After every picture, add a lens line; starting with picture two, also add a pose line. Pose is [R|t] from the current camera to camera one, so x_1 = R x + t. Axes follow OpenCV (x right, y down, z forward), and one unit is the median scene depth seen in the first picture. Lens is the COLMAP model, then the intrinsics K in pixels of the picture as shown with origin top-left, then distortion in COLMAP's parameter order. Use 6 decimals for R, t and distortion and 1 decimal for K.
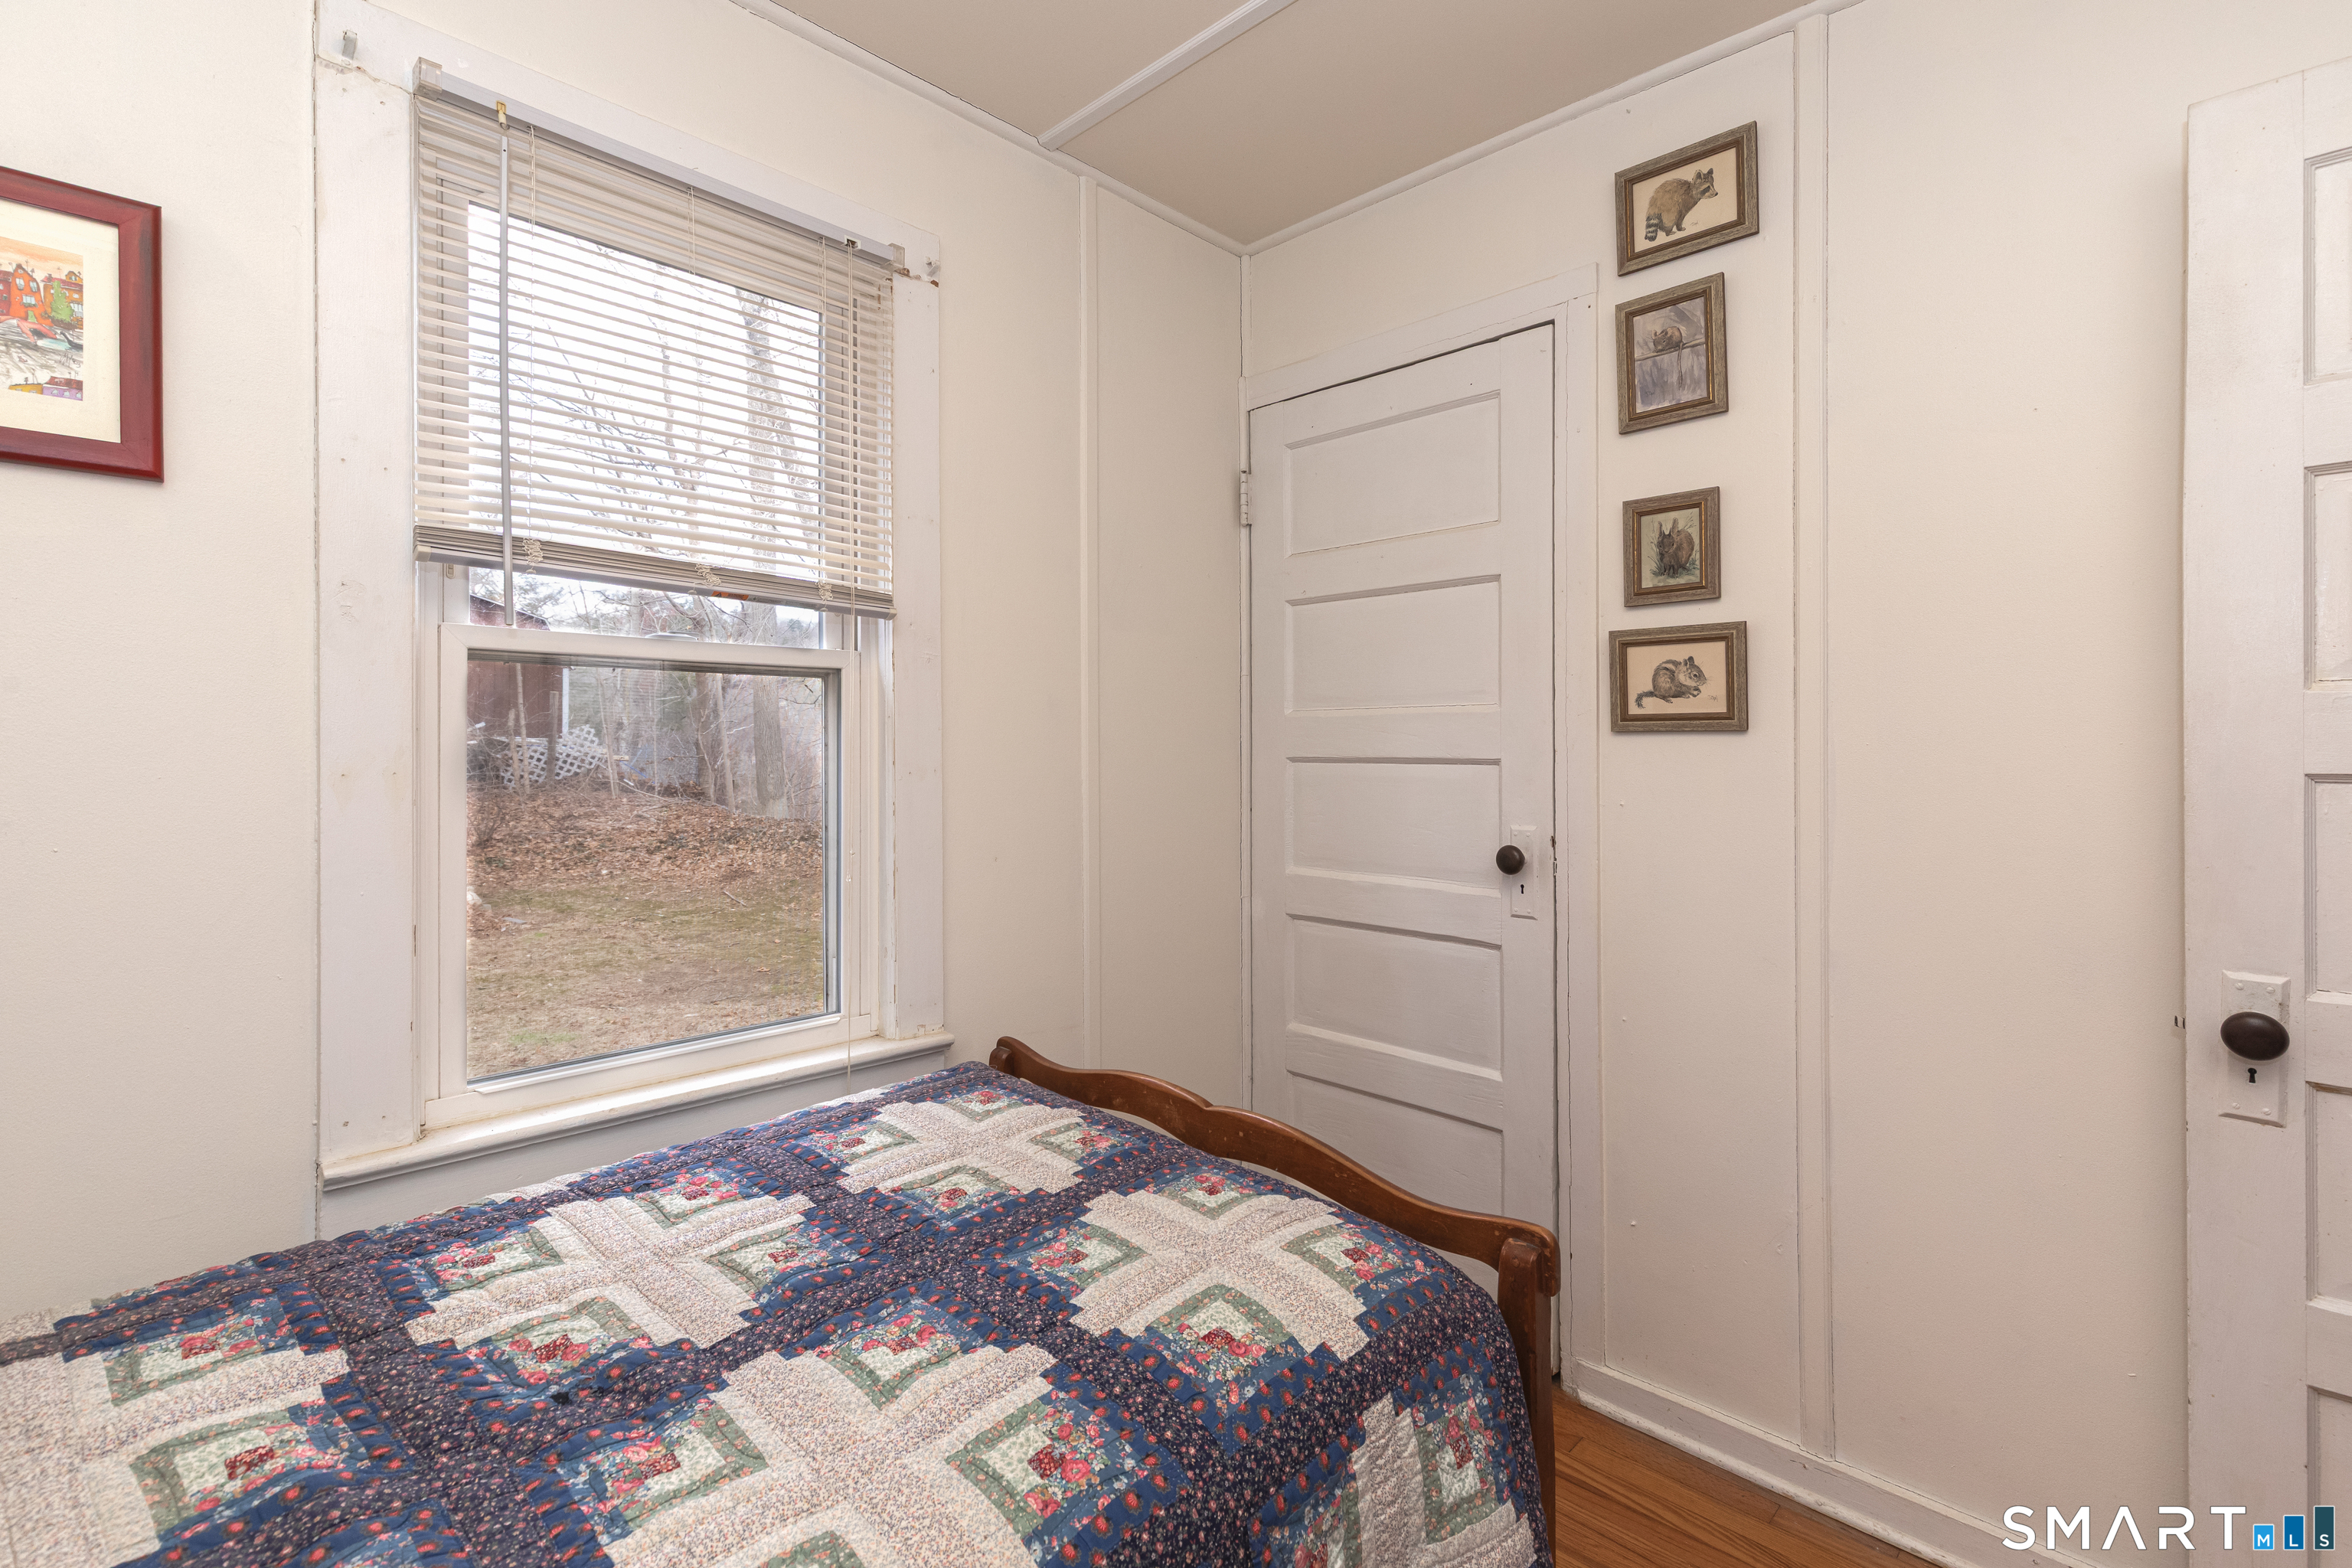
lens RADIAL K [[1068.8, 0, 1178.8], [0, 1068.8, 750.4], [0, 0, 1]] dist [0.011970, -0.000085]
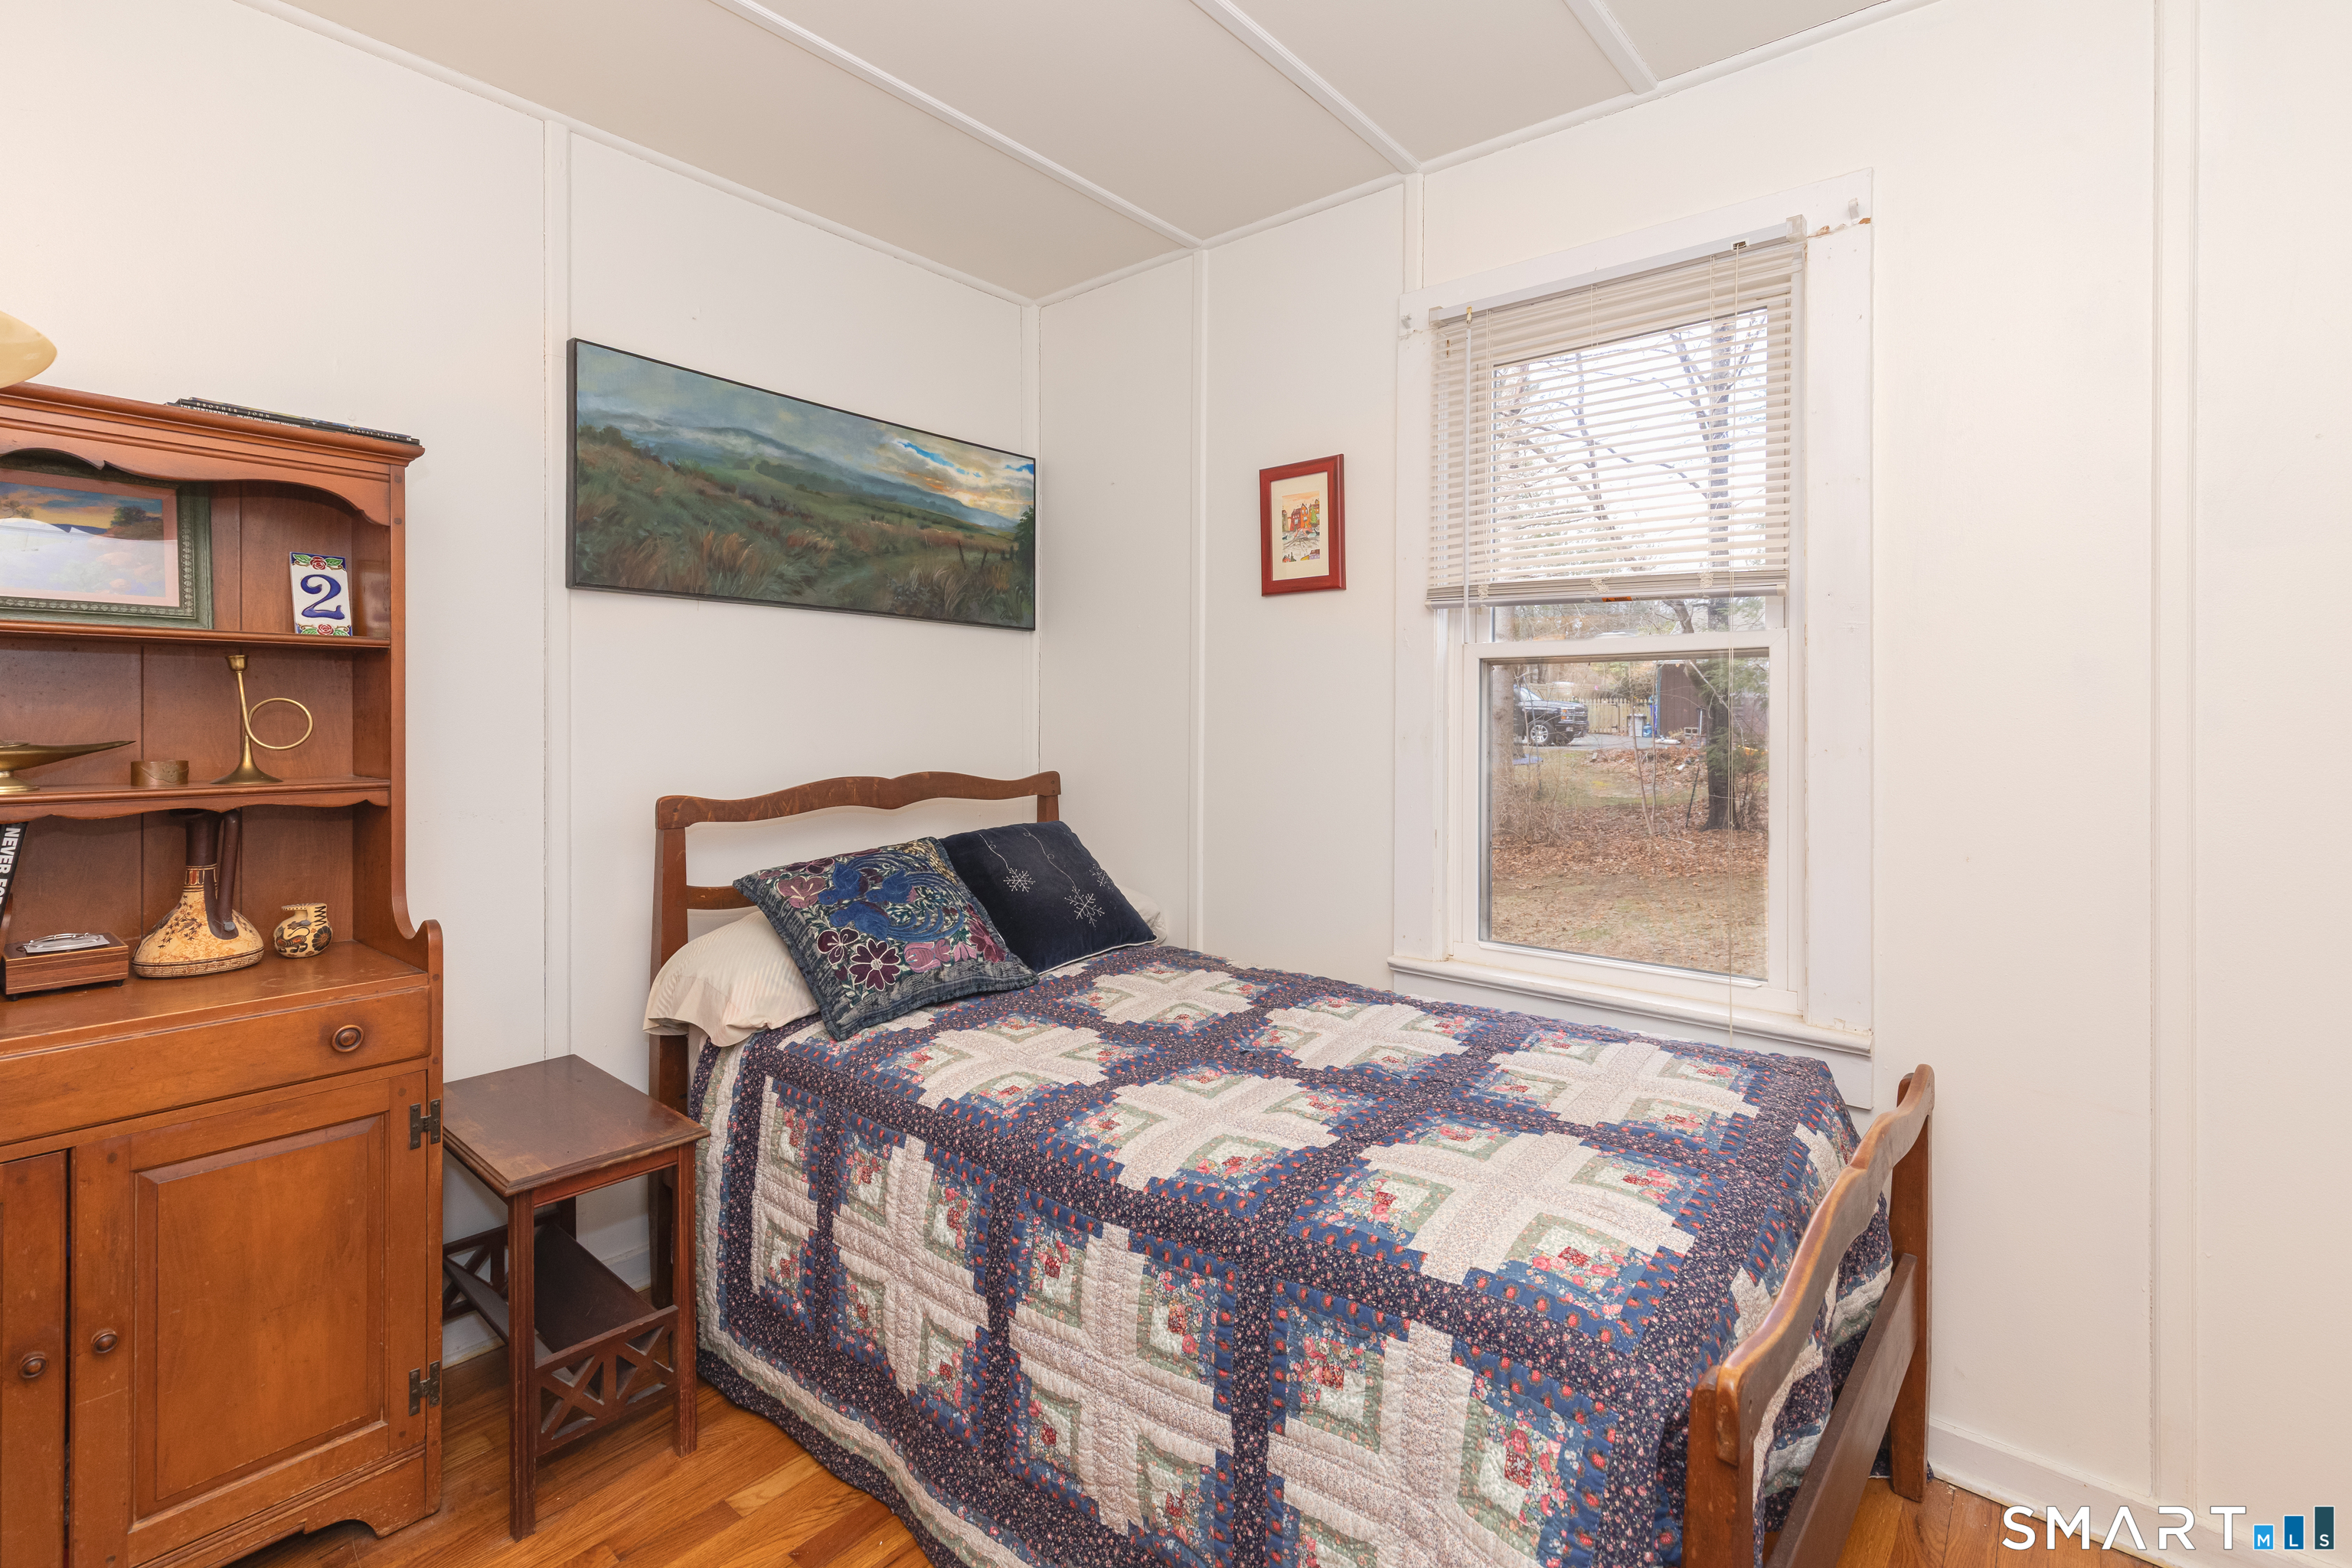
lens RADIAL K [[1069.2, 0, 1177.8], [0, 1069.2, 716.3], [0, 0, 1]] dist [0.000393, -0.000068]
pose [[0.075756, -0.005475, -0.997111, 1.065422], [-0.009033, 0.999940, -0.006177, 0.003370], [0.997085, 0.009475, 0.075702, 0.568678]]
